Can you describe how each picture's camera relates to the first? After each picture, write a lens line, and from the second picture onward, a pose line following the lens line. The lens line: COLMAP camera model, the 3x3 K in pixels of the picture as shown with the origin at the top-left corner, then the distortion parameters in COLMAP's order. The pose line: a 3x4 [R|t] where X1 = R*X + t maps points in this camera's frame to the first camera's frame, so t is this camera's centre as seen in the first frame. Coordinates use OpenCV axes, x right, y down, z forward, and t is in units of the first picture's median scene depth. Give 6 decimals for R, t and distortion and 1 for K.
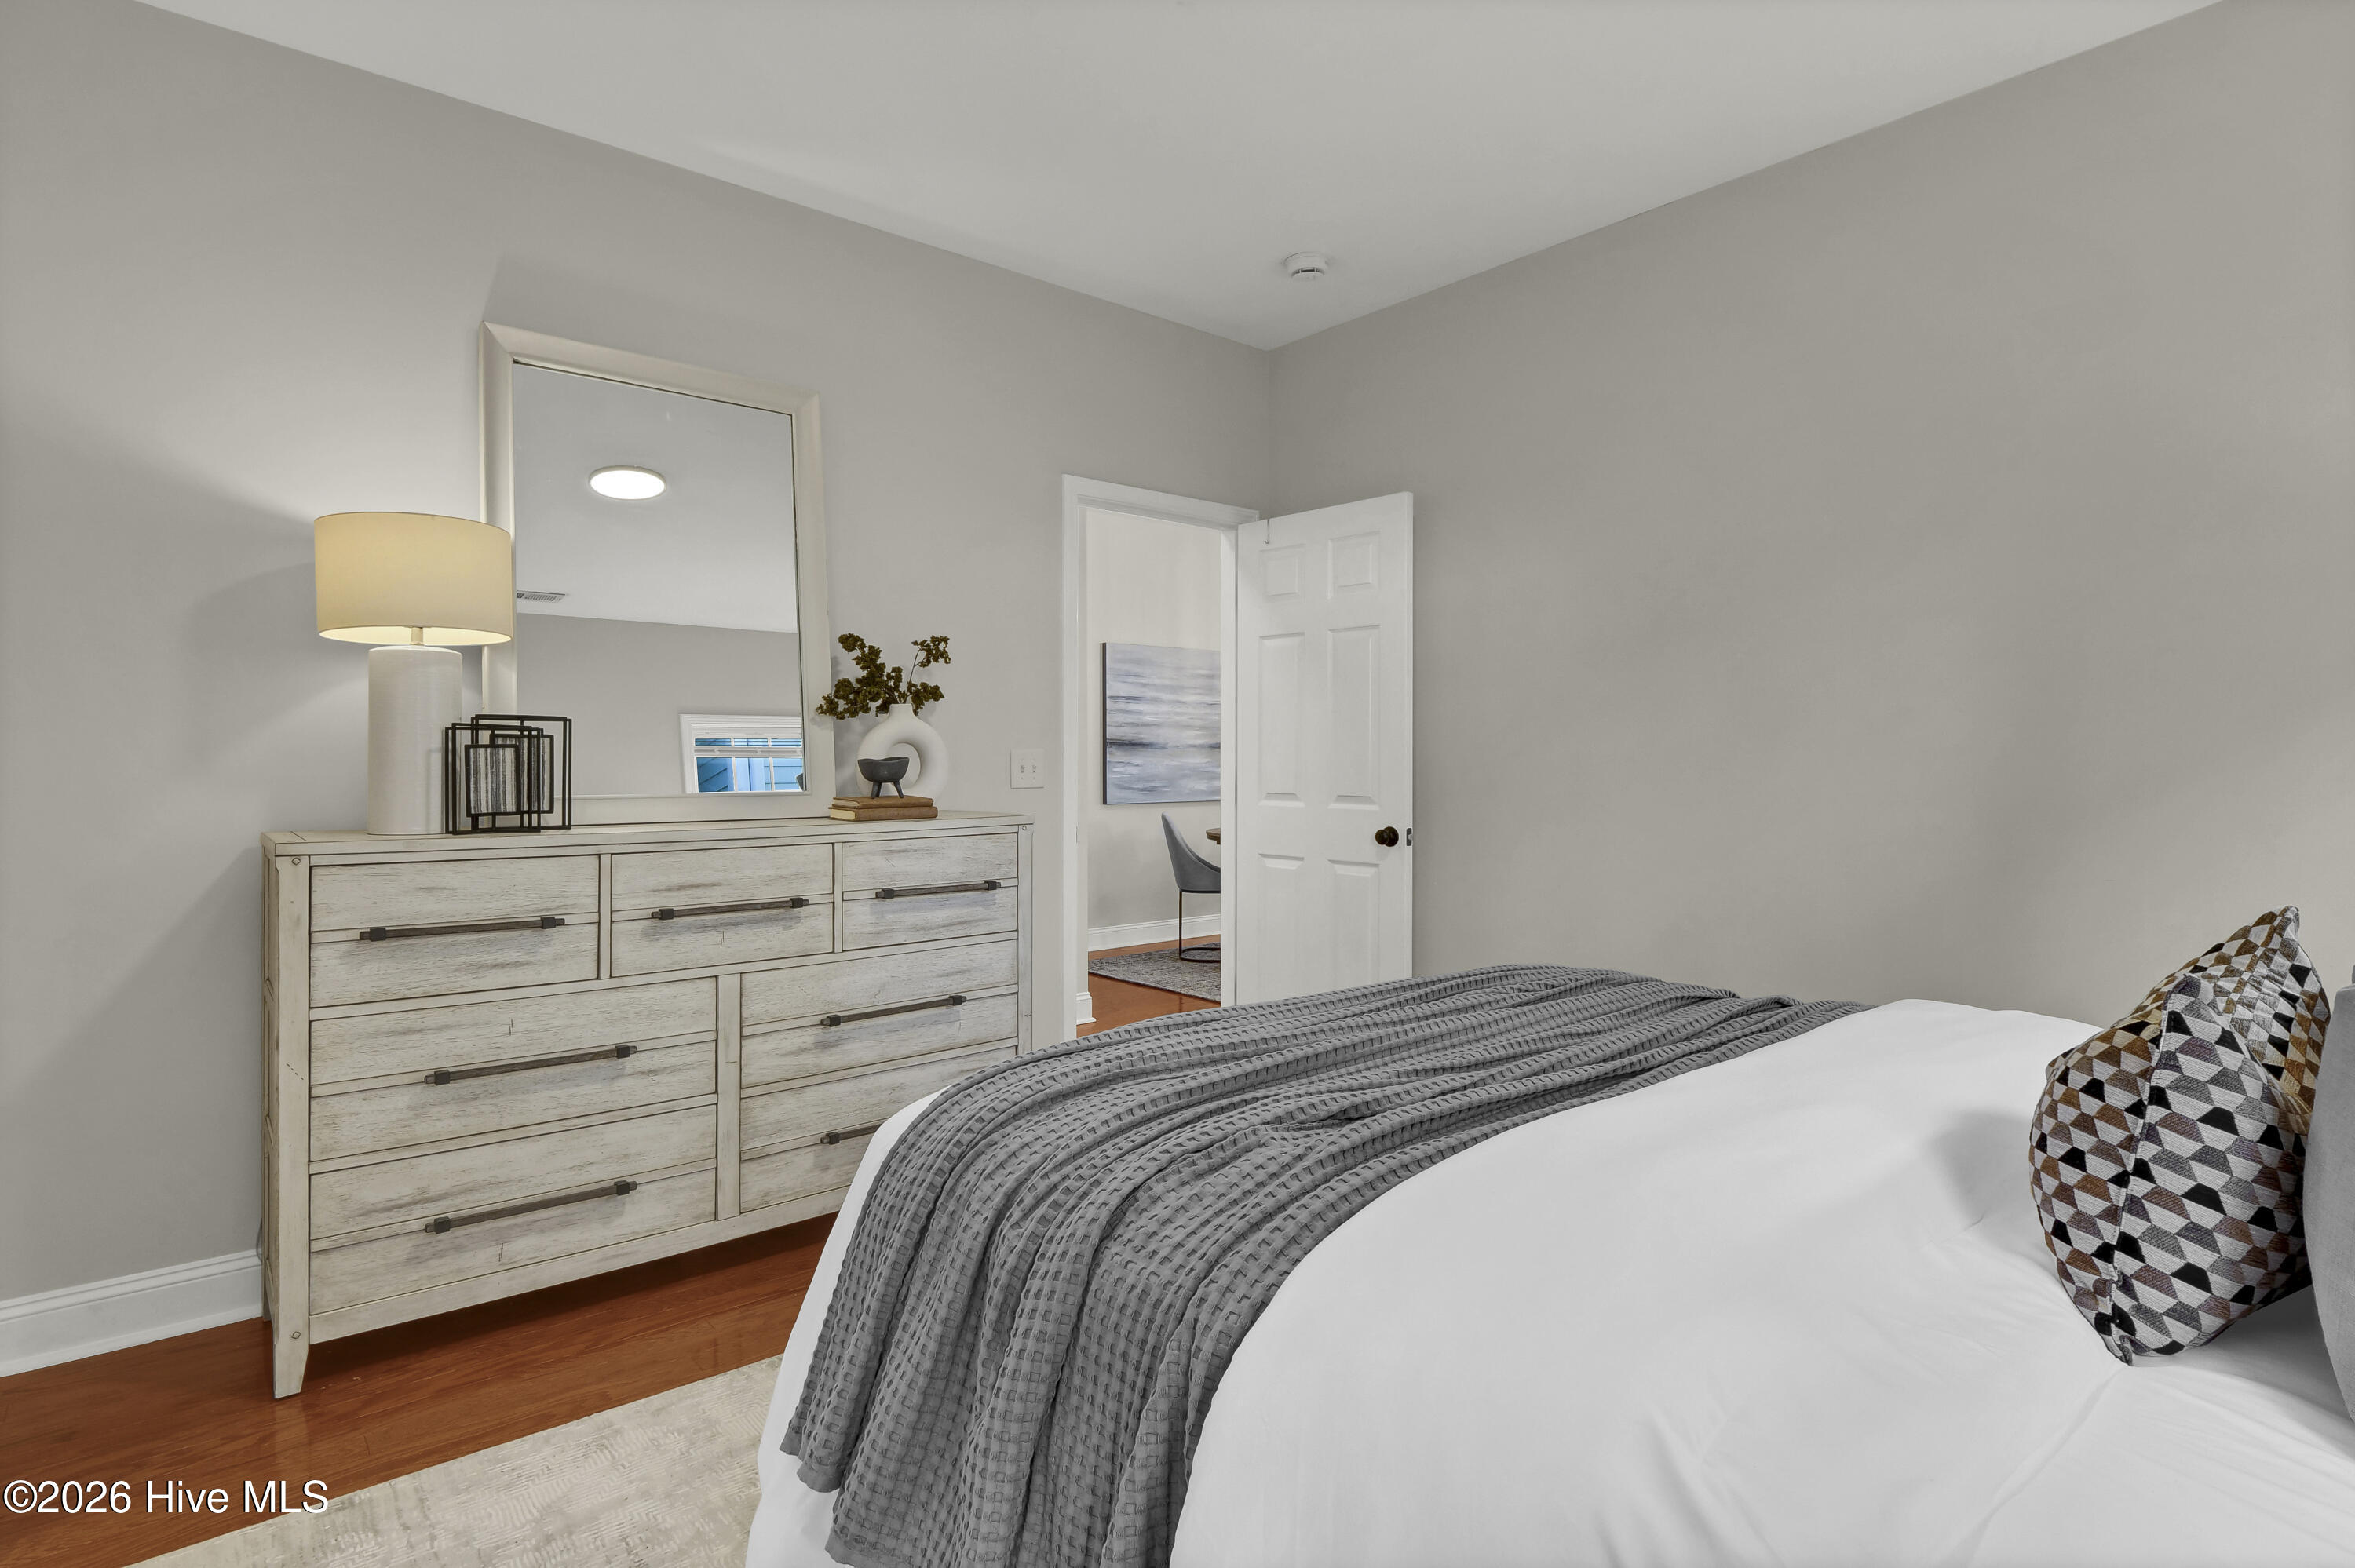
lens RADIAL K [[1183.1, 0, 1172.7], [0, 1183.1, 768.0], [0, 0, 1]] dist [0.001056, 0.000150]
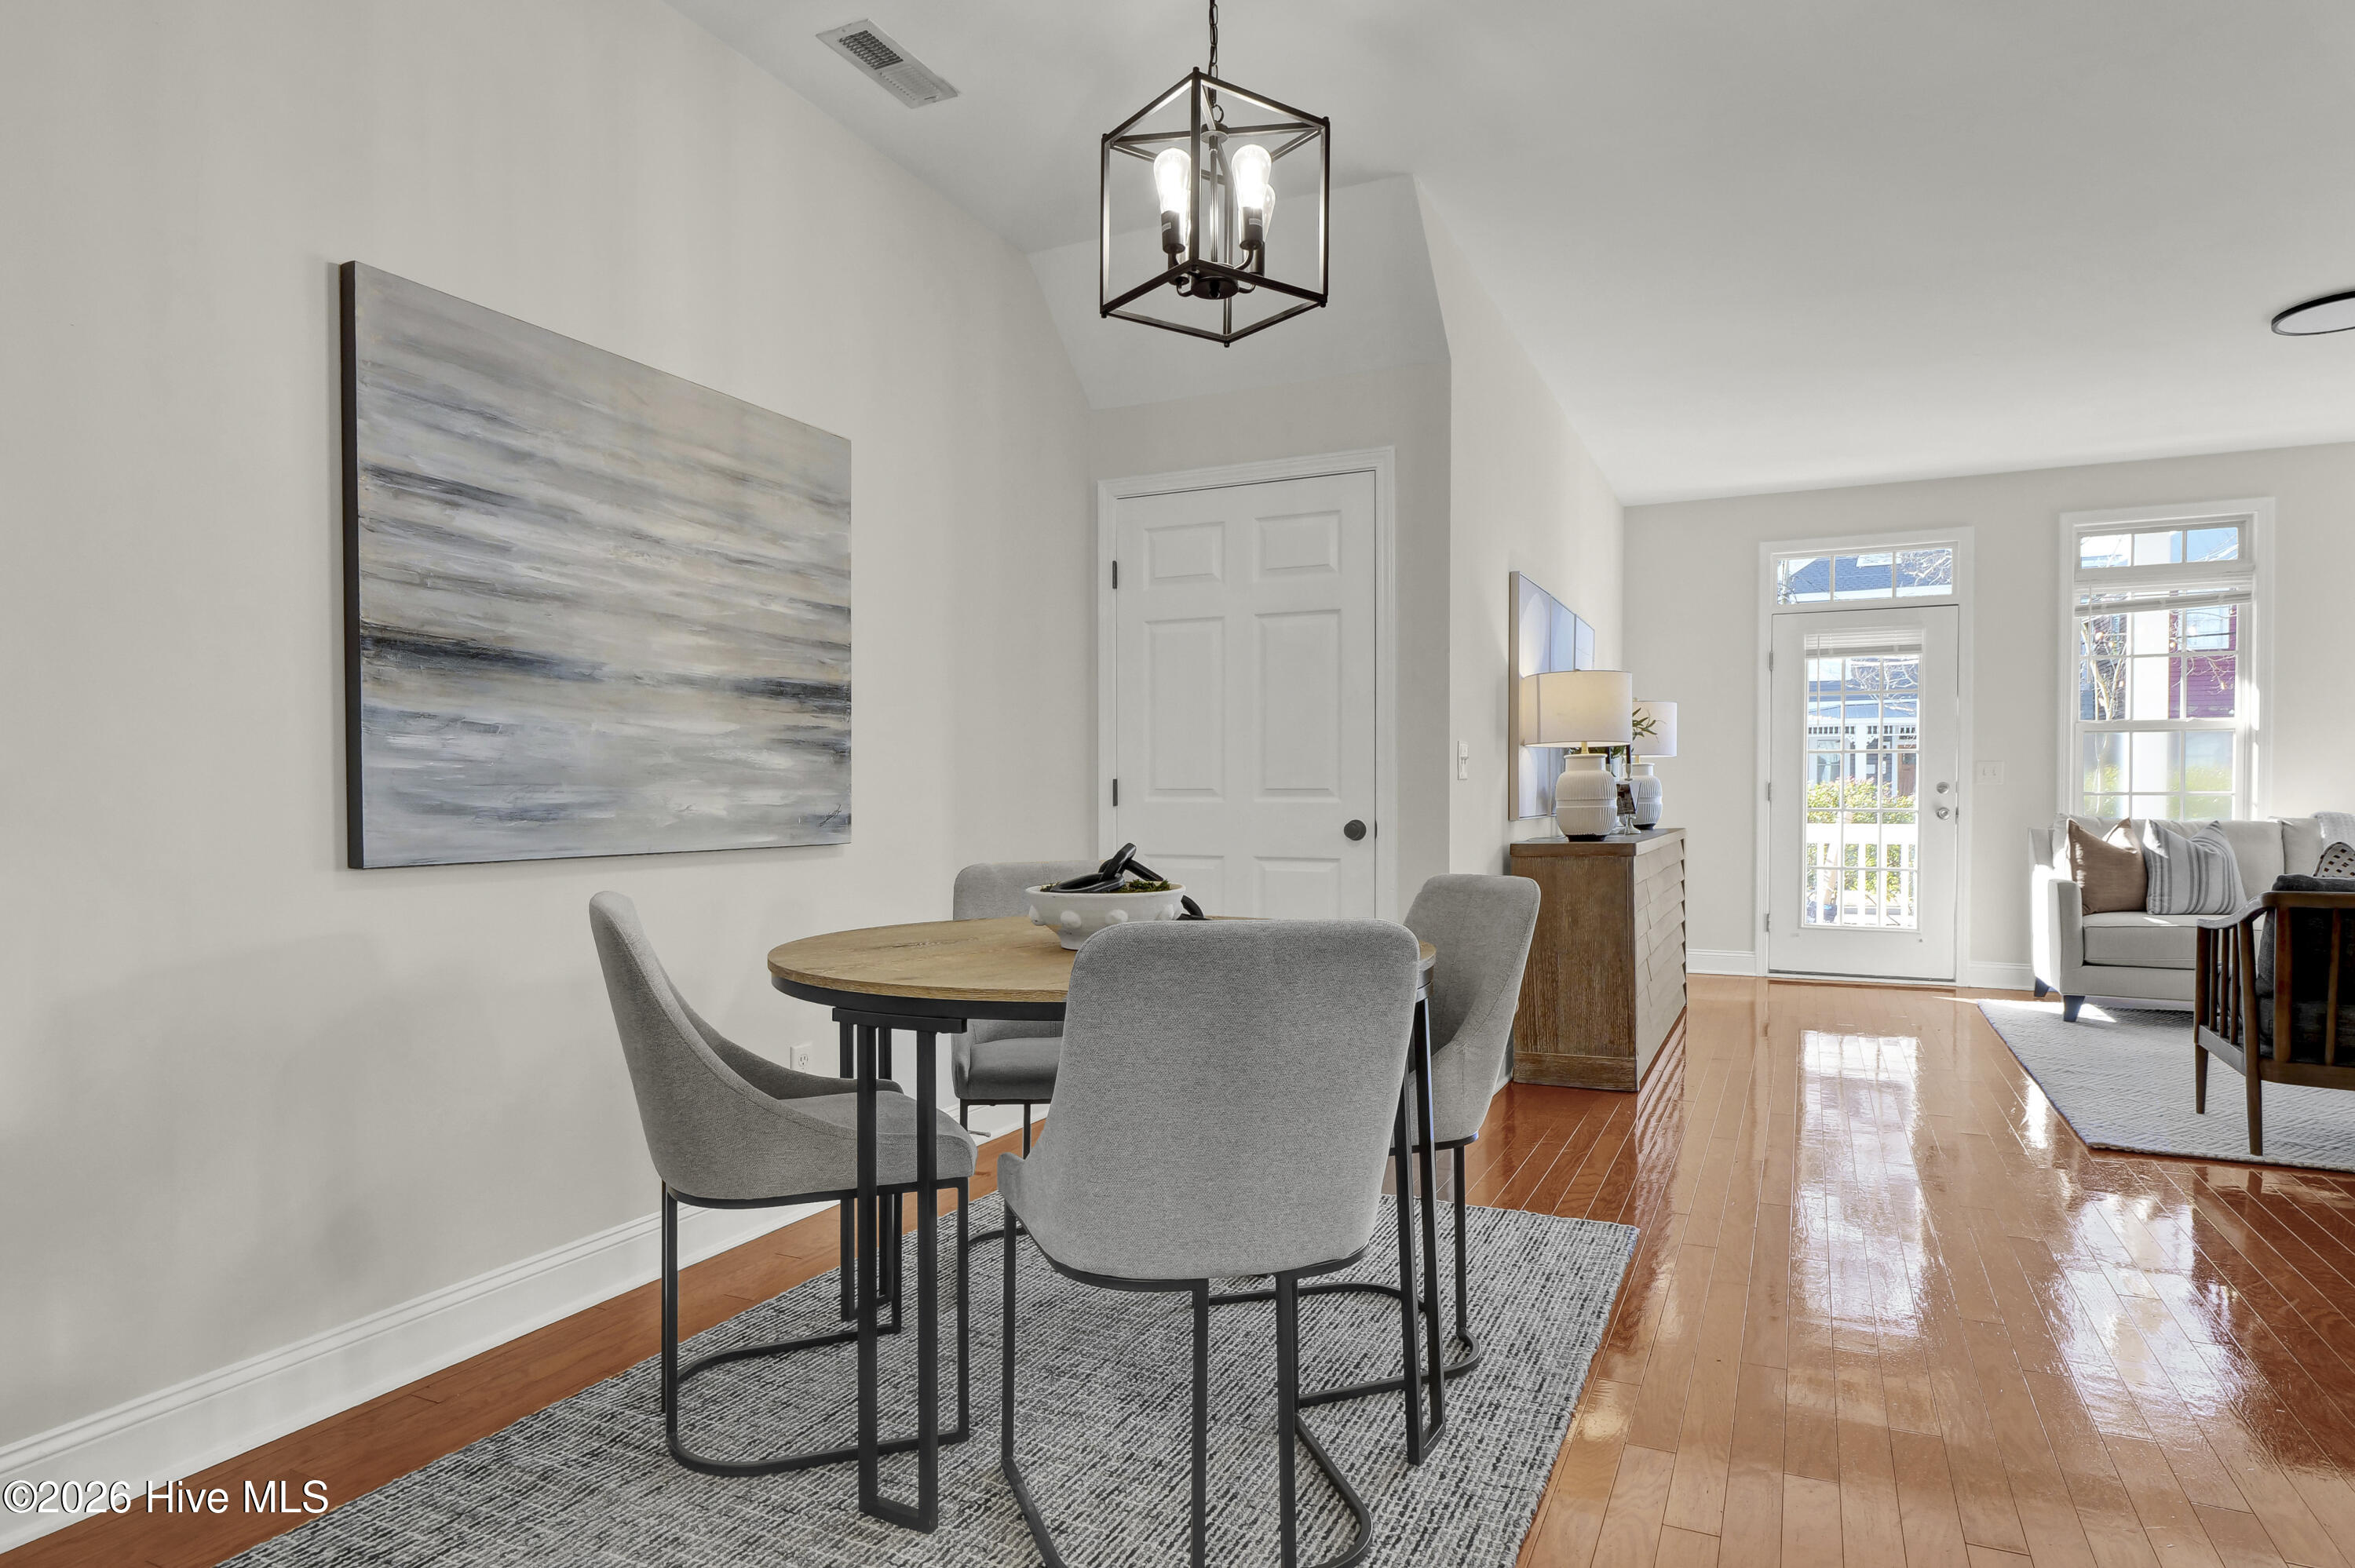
lens RADIAL K [[1313.1, 0, 1177.1], [0, 1313.1, 807.4], [0, 0, 1]] dist [-0.002407, -0.000626]
pose [[0.909058, -0.003448, 0.416656, -0.011003], [0.003016, 0.999994, 0.001696, 0.016685], [-0.416659, -0.000285, 0.909063, 0.642671]]
